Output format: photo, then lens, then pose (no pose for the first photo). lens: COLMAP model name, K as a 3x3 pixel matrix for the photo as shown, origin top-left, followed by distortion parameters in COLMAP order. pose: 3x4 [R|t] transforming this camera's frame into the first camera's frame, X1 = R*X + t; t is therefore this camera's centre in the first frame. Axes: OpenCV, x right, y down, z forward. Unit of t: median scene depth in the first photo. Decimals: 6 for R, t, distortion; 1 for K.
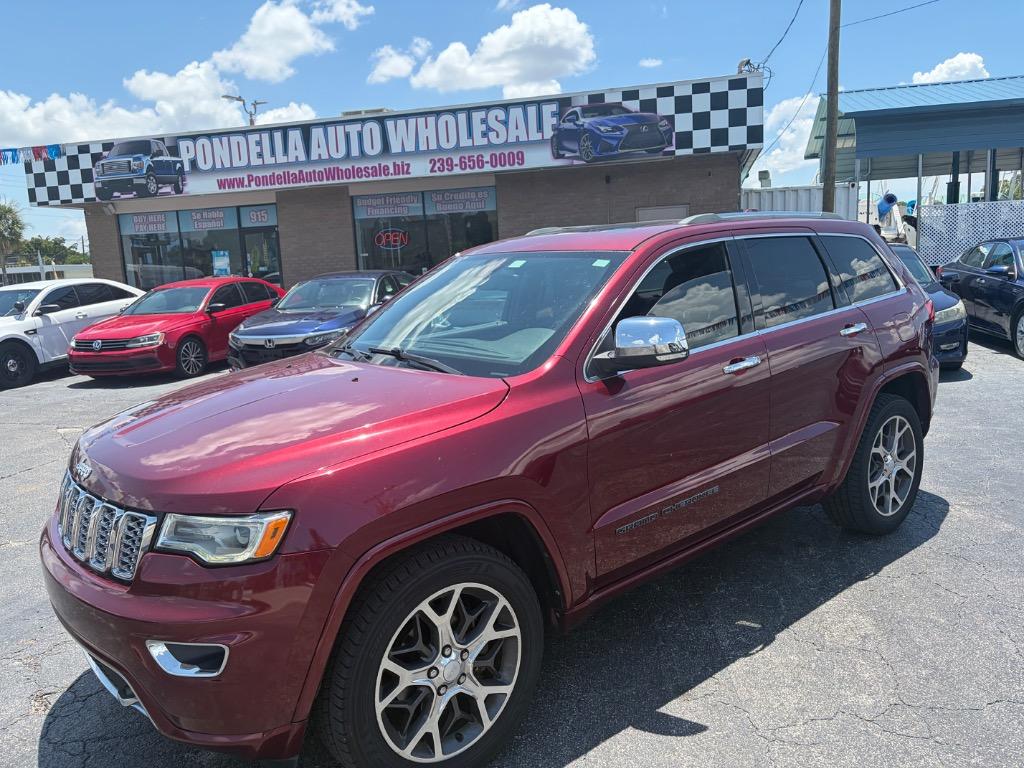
lens RADIAL K [[773.6, 0, 512.0], [0, 773.6, 384.0], [0, 0, 1]] dist [0.048164, -0.055947]
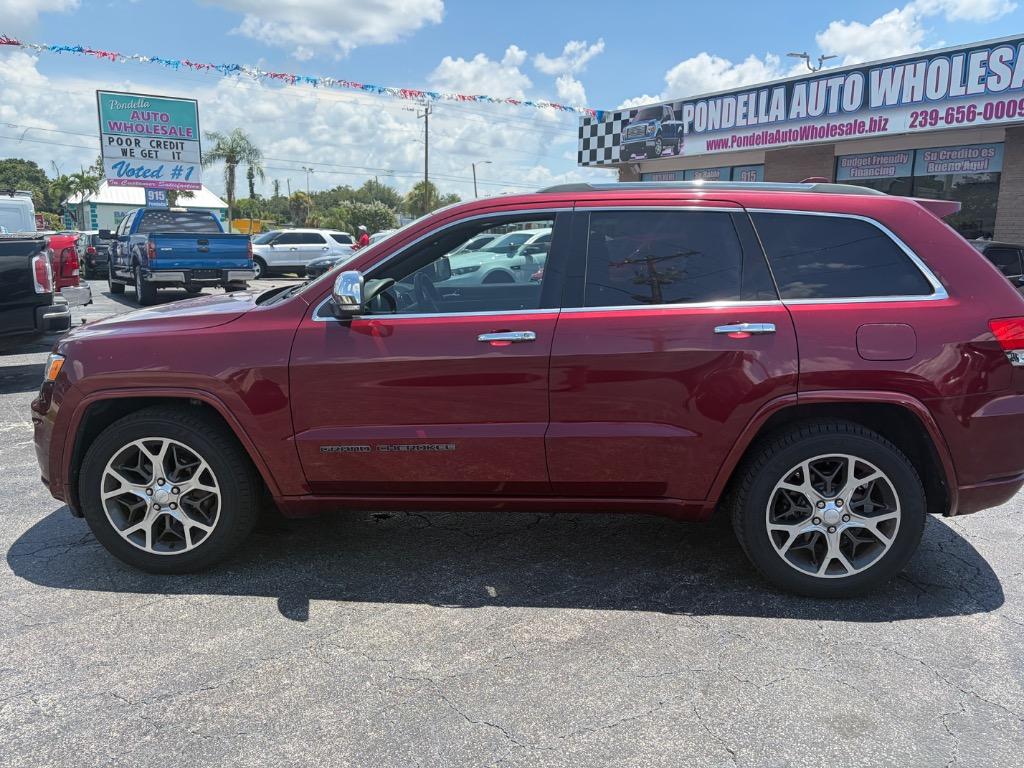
lens RADIAL K [[773.6, 0, 512.0], [0, 773.6, 384.0], [0, 0, 1]] dist [0.048164, -0.055947]
pose [[0.716889, 0.195731, -0.669148, 0.215665], [-0.162323, 0.980266, 0.112831, -0.017192], [0.678027, 0.027731, 0.734513, 0.060699]]
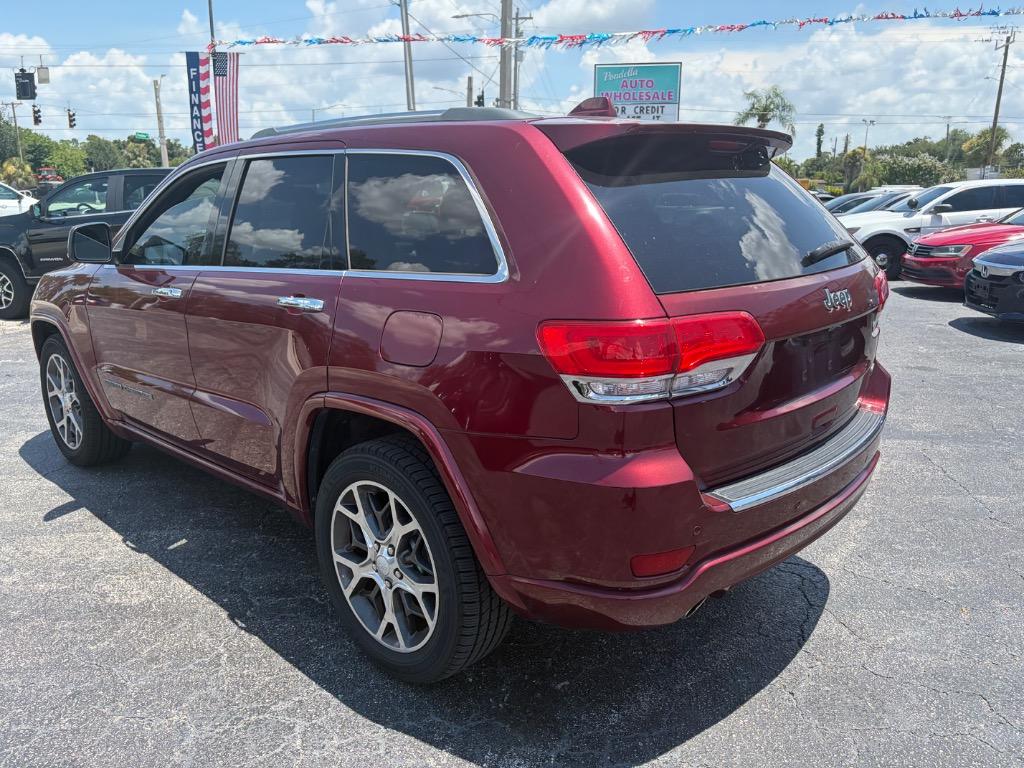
lens RADIAL K [[777.6, 0, 512.0], [0, 777.6, 384.0], [0, 0, 1]] dist [0.058802, -0.072090]
pose [[0.100999, 0.292530, -0.950908, 0.289075], [-0.163737, 0.947649, 0.274136, -0.056418], [0.981320, 0.128011, 0.143609, 0.285611]]
